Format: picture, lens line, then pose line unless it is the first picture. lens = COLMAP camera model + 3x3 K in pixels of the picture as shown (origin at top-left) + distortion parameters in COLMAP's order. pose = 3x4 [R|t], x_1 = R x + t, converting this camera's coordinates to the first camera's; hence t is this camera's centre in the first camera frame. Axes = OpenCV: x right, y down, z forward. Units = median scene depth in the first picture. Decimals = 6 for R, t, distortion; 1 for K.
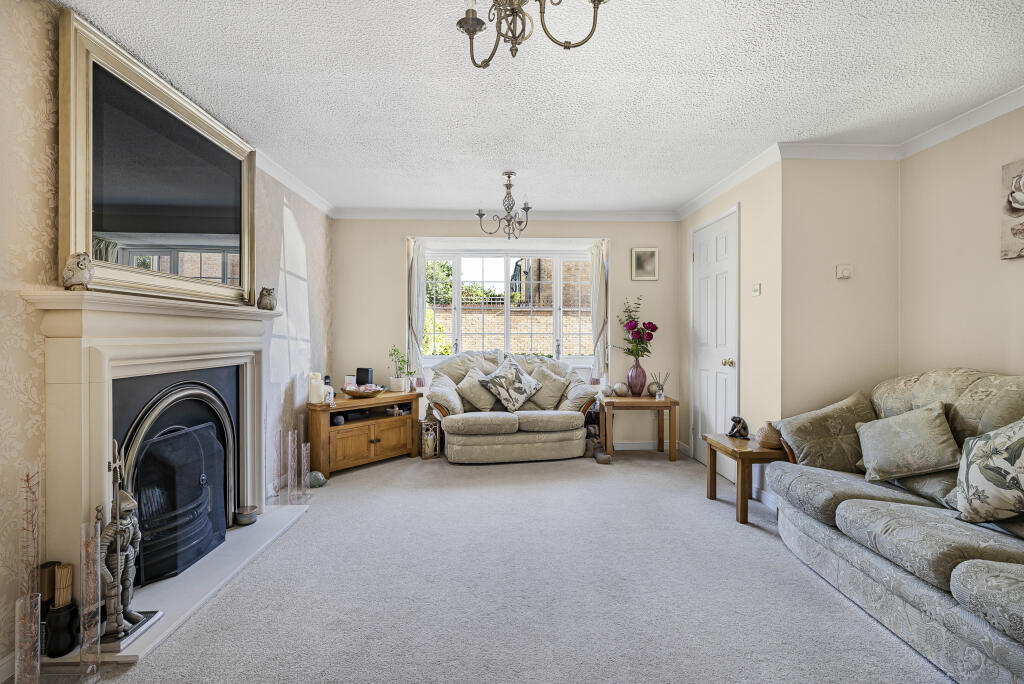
lens RADIAL K [[460.3, 0, 515.7], [0, 460.3, 339.4], [0, 0, 1]] dist [-0.005772, 0.000002]
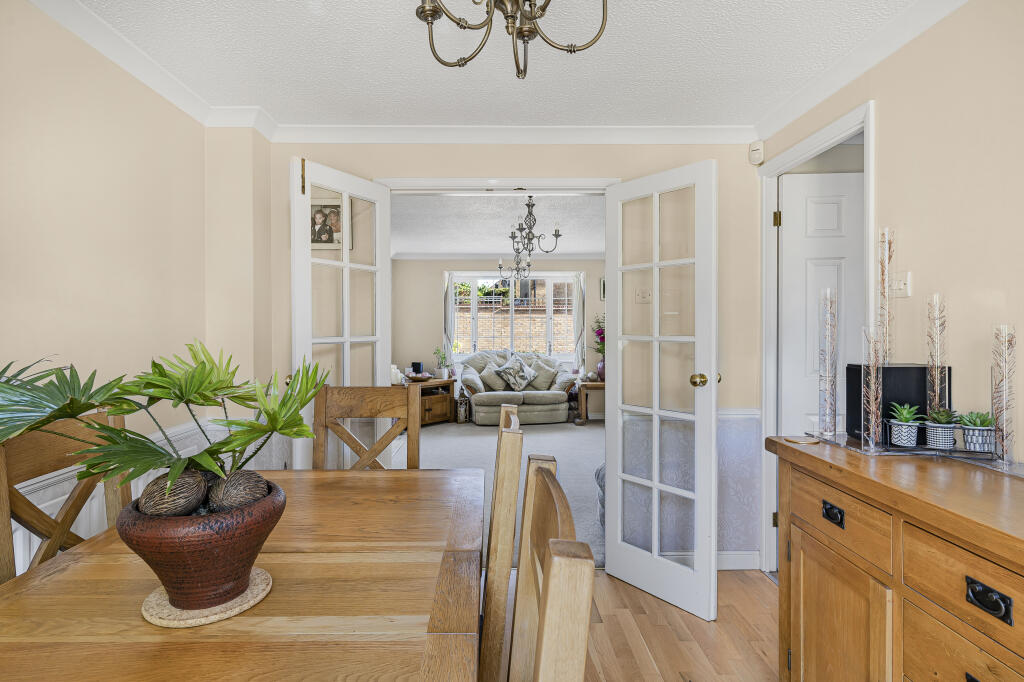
lens RADIAL K [[530.8, 0, 507.9], [0, 530.8, 335.0], [0, 0, 1]] dist [-0.003299, -0.000132]
pose [[0.999981, -0.002695, 0.005470, -0.047745], [0.002681, 0.999993, 0.002512, -0.027659], [-0.005477, -0.002497, 0.999982, -0.683200]]
